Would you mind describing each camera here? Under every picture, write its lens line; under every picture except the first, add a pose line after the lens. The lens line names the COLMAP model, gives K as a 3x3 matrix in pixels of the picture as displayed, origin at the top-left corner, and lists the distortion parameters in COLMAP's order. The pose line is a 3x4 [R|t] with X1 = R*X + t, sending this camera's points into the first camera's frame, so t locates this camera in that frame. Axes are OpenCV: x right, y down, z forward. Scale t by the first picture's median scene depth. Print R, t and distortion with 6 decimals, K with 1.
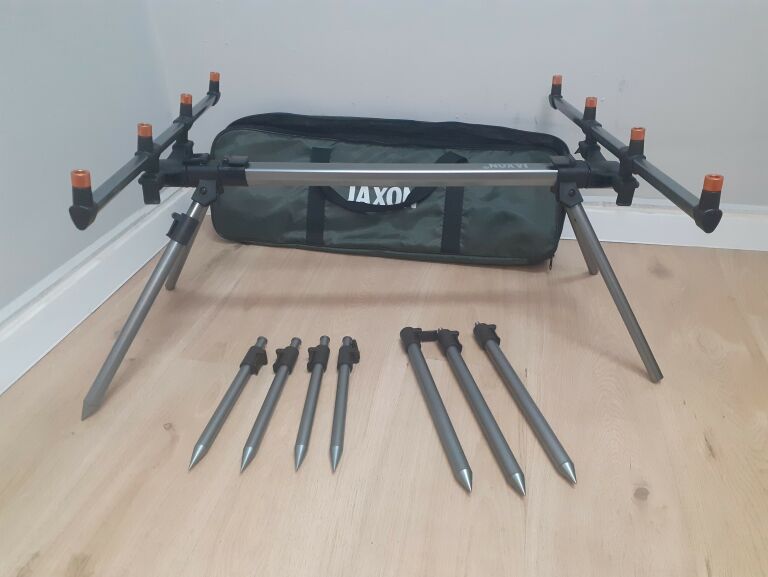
lens RADIAL K [[613.5, 0, 387.7], [0, 613.5, 291.4], [0, 0, 1]] dist [0.068376, -0.108001]
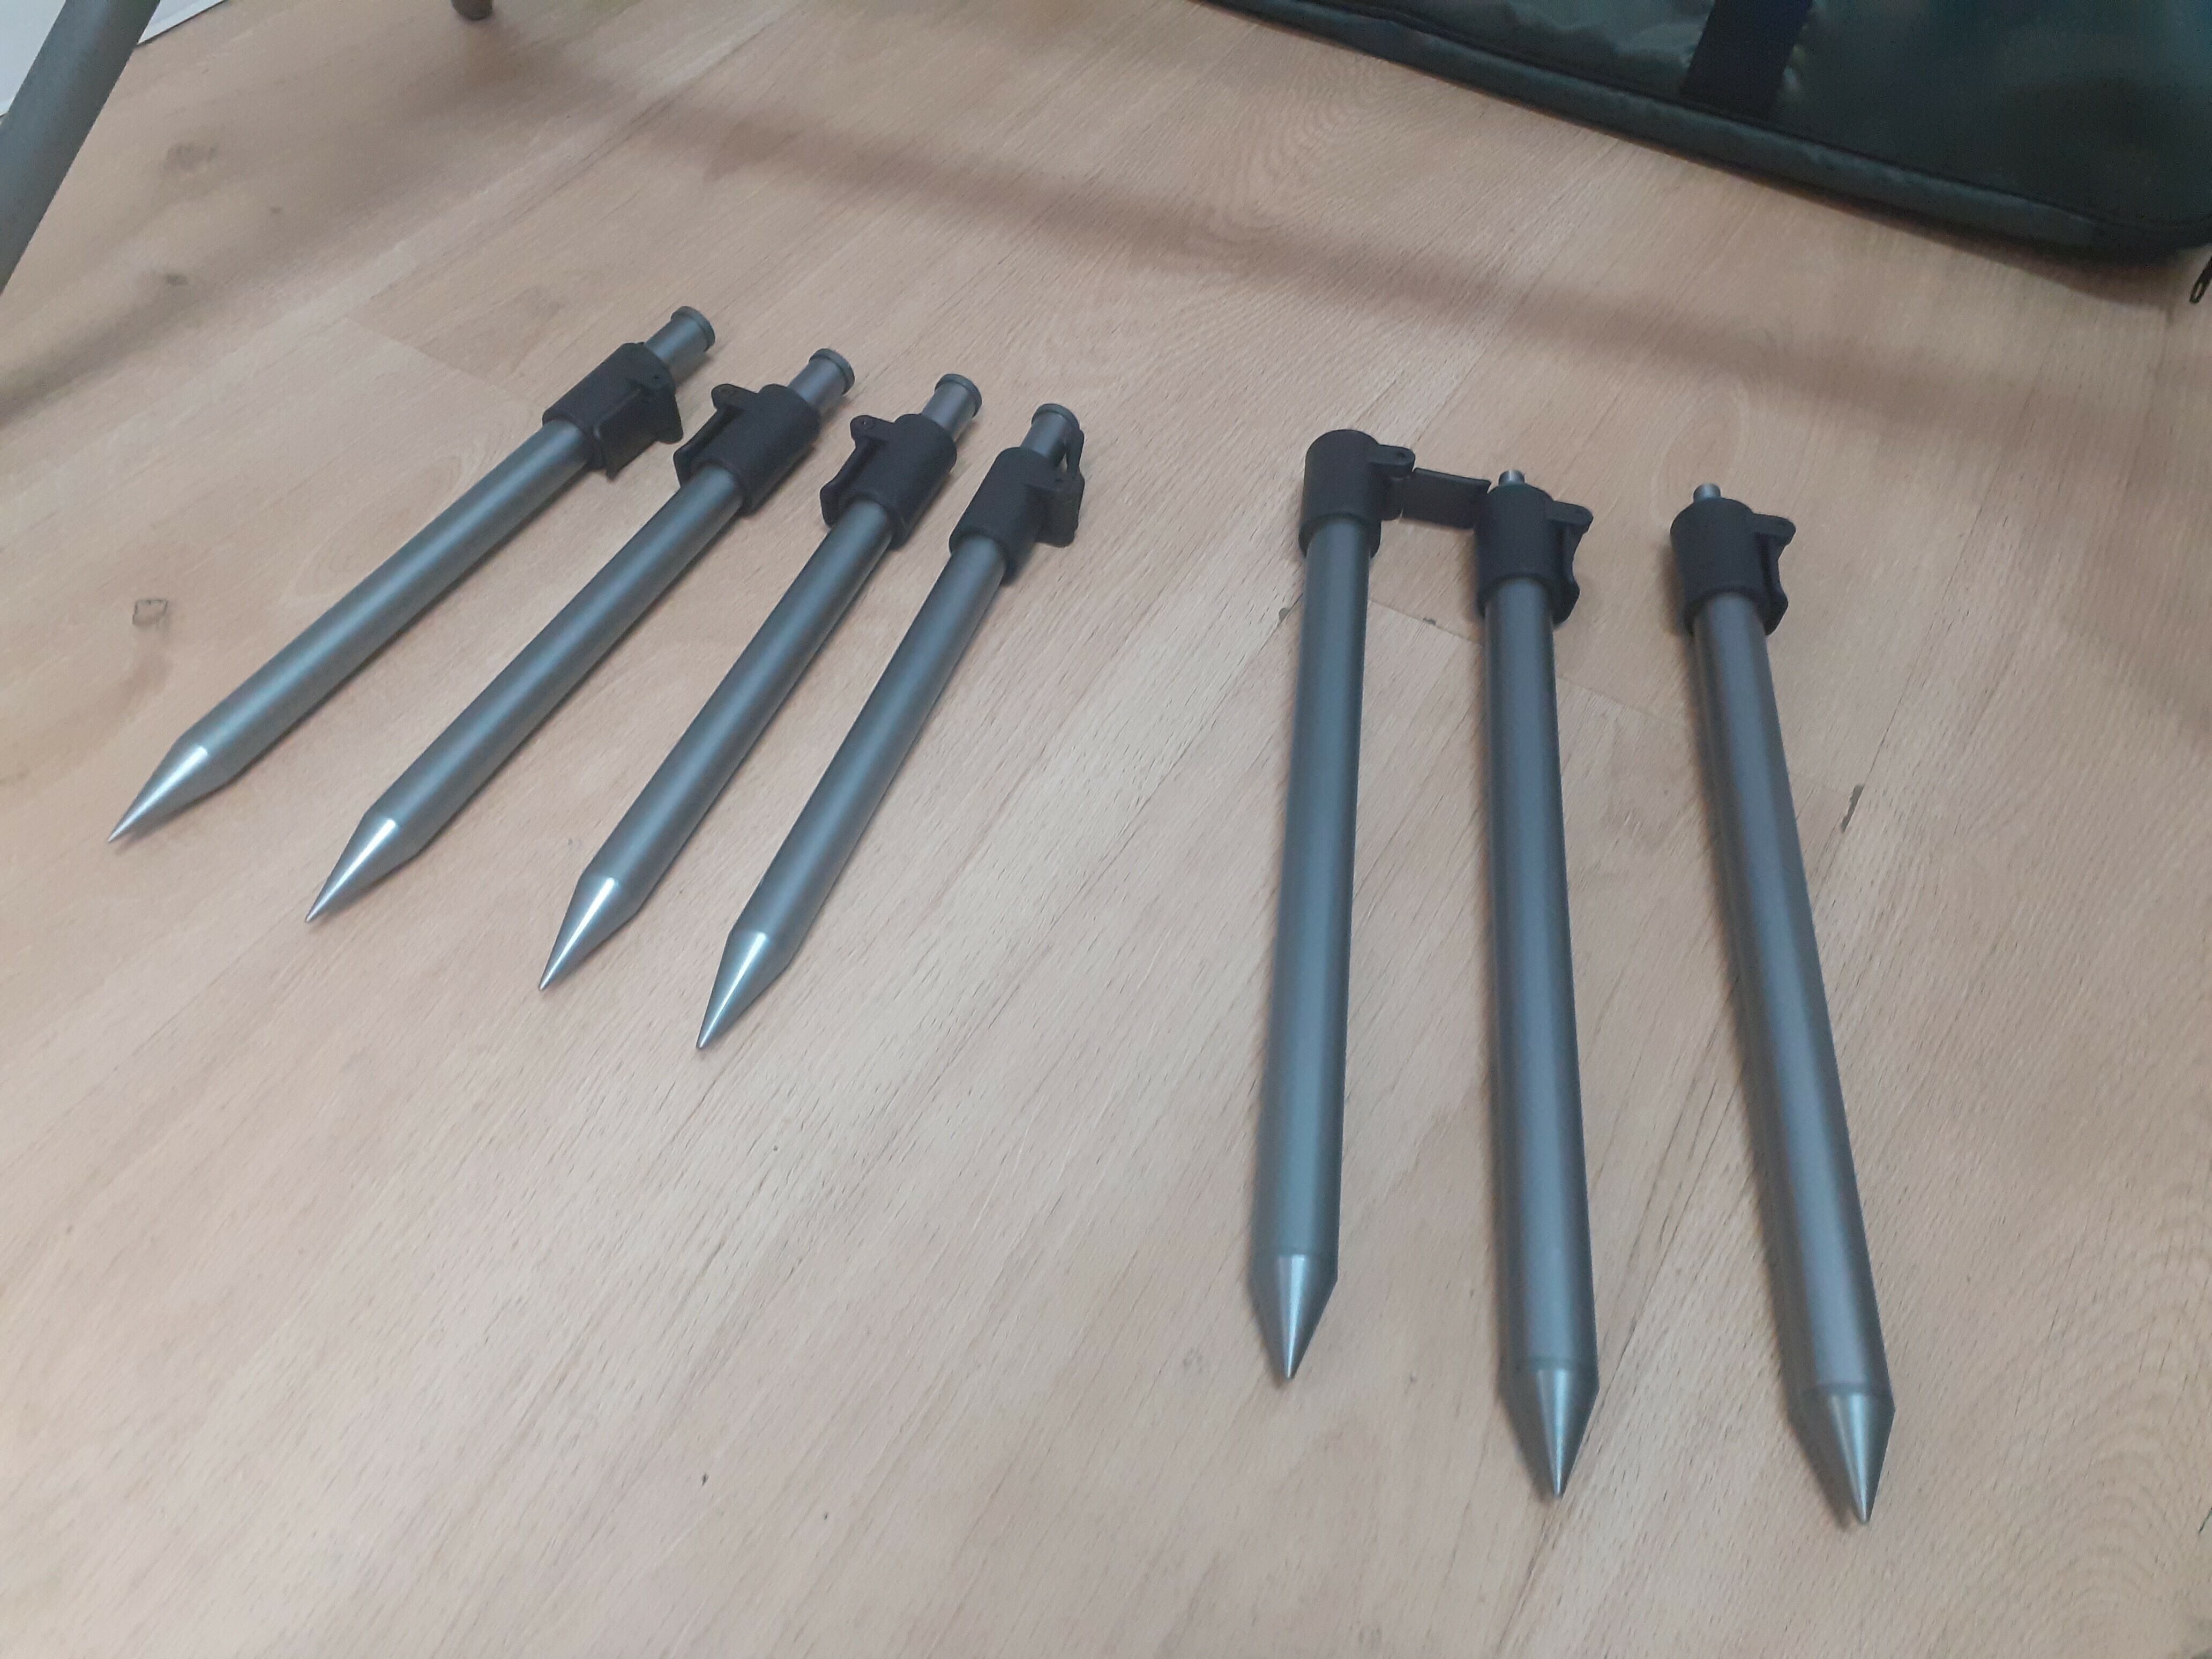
lens RADIAL K [[1767.1, 0, 1092.3], [0, 1767.1, 866.7], [0, 0, 1]] dist [0.068376, -0.108001]
pose [[0.943122, 0.284759, -0.171559, 0.090530], [-0.208292, 0.908349, 0.362651, -0.005780], [0.259103, -0.306290, 0.915998, 0.375140]]
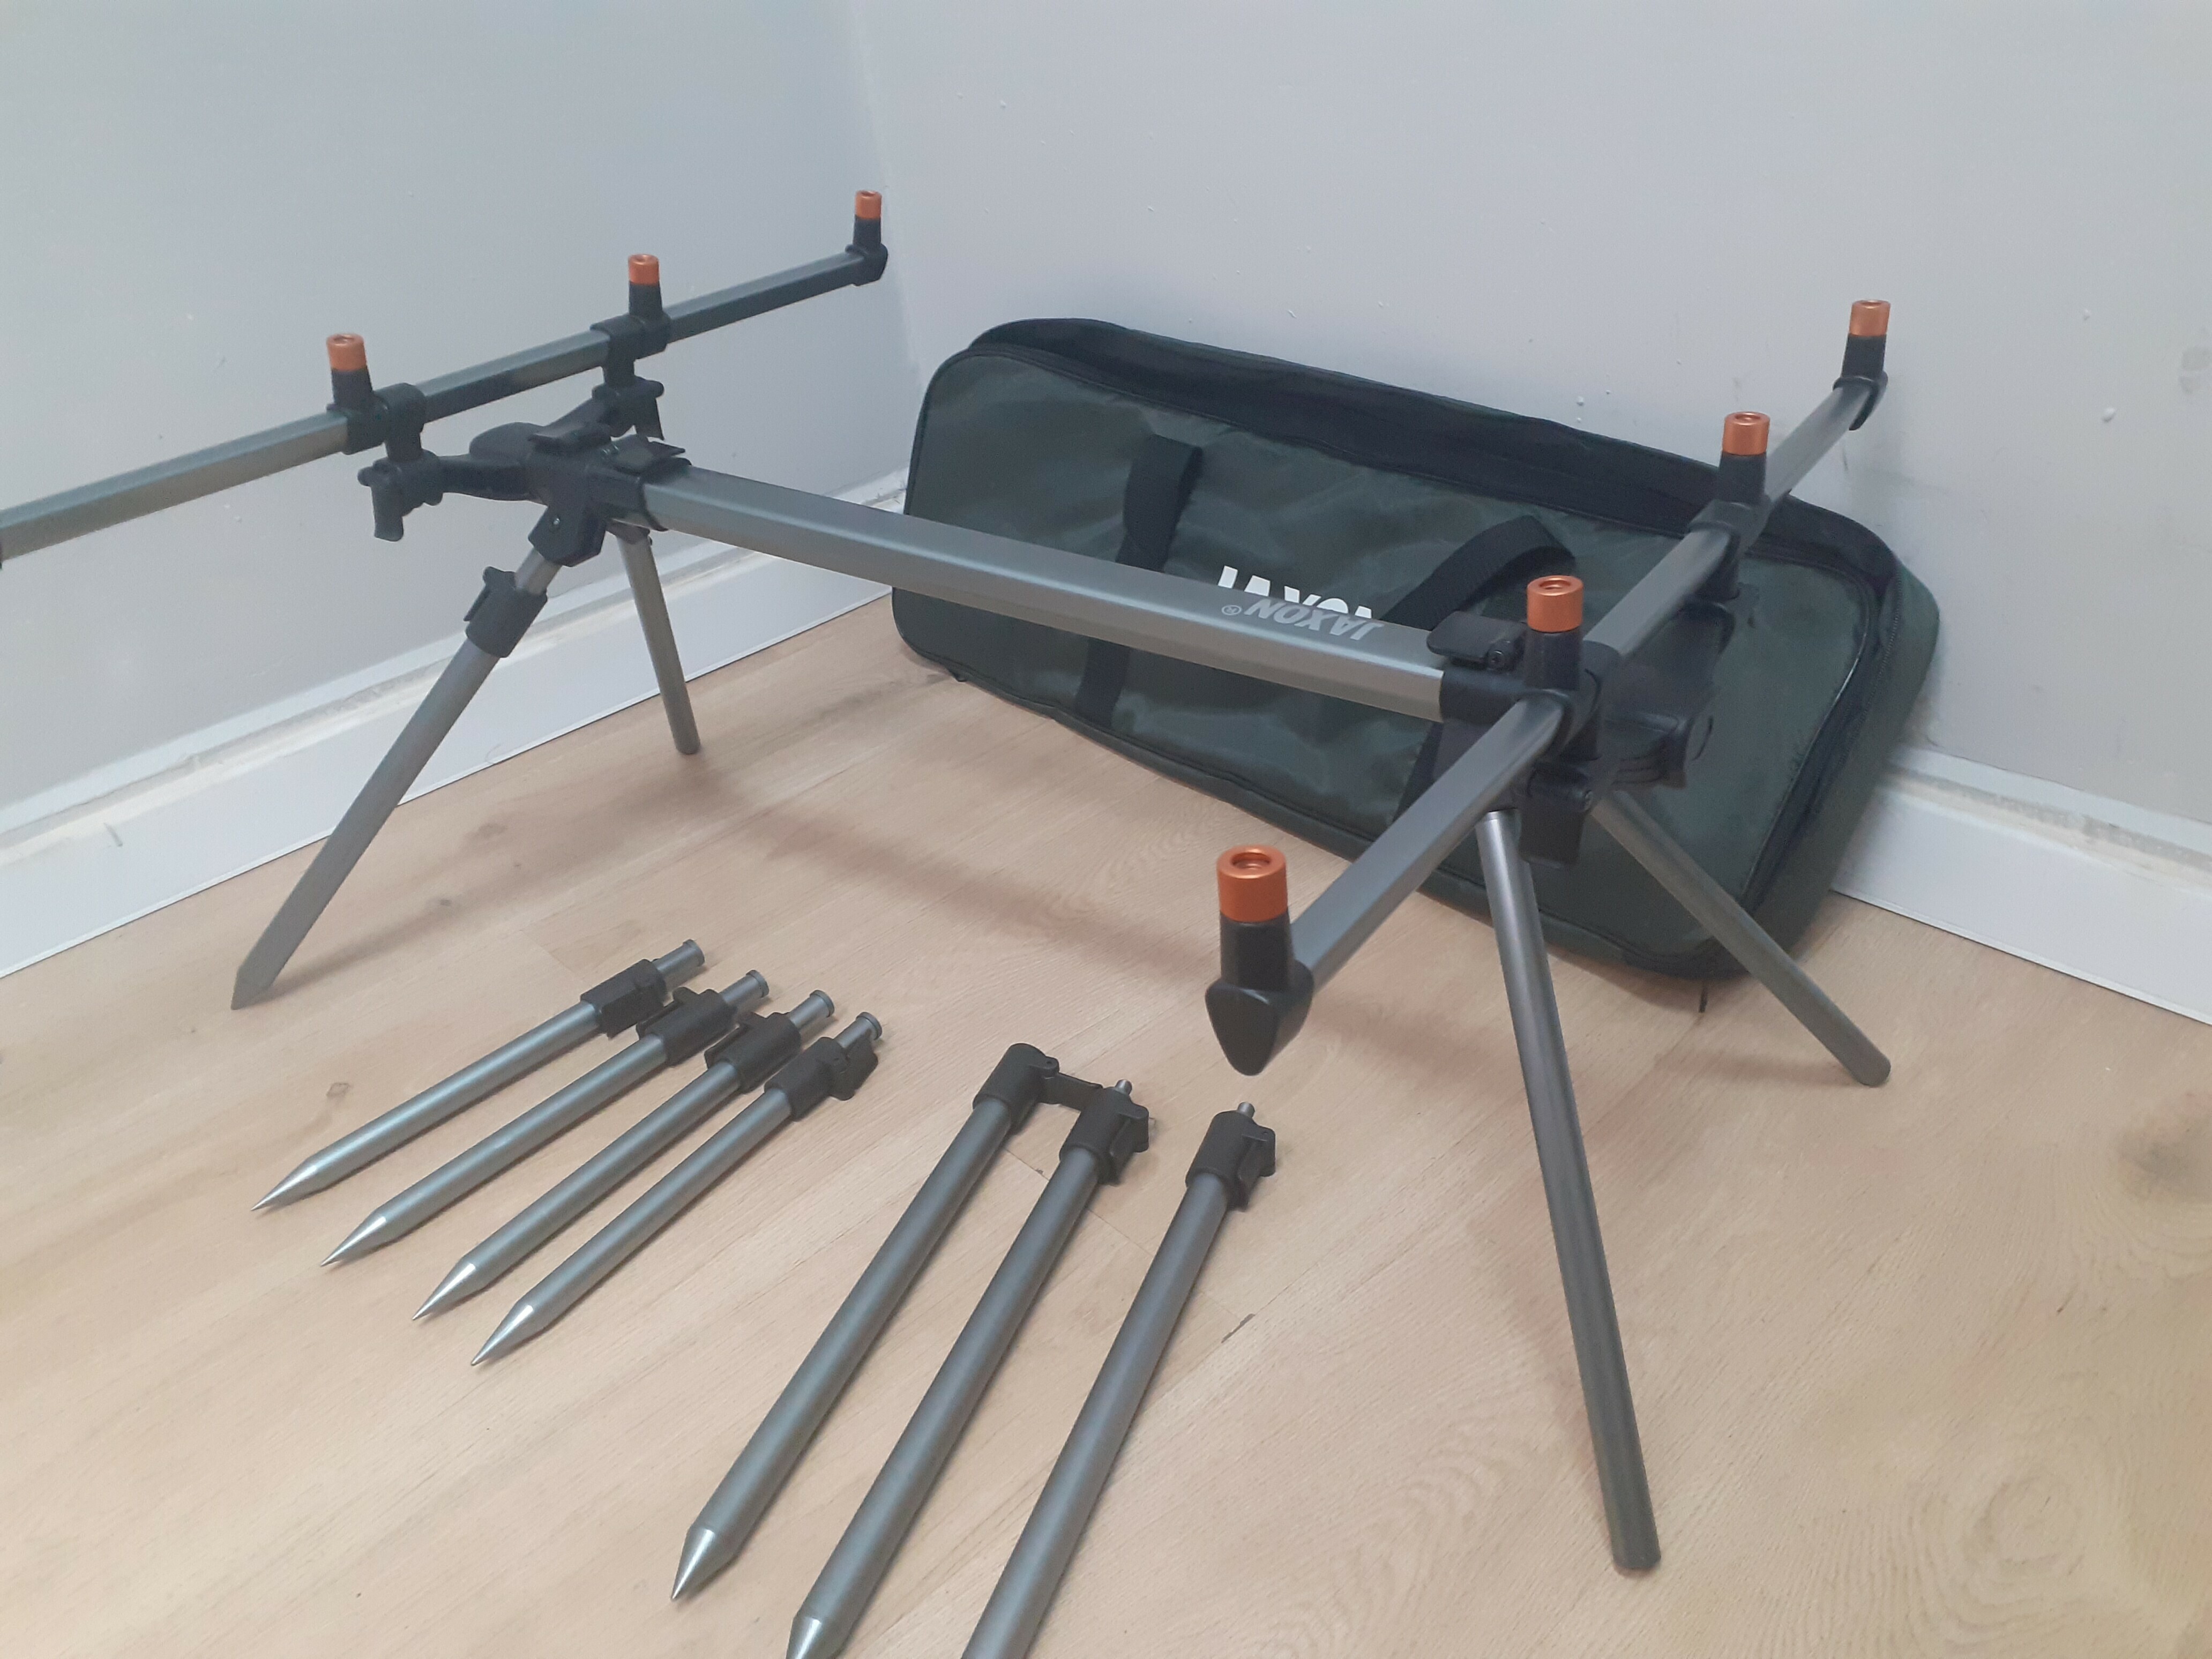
lens RADIAL K [[1767.1, 0, 1109.3], [0, 1767.1, 835.1], [0, 0, 1]] dist [0.068376, -0.108001]
pose [[0.813094, 0.260634, -0.520527, 0.498370], [-0.238476, 0.964831, 0.110587, -0.153321], [0.531044, 0.034215, 0.846653, 0.230832]]
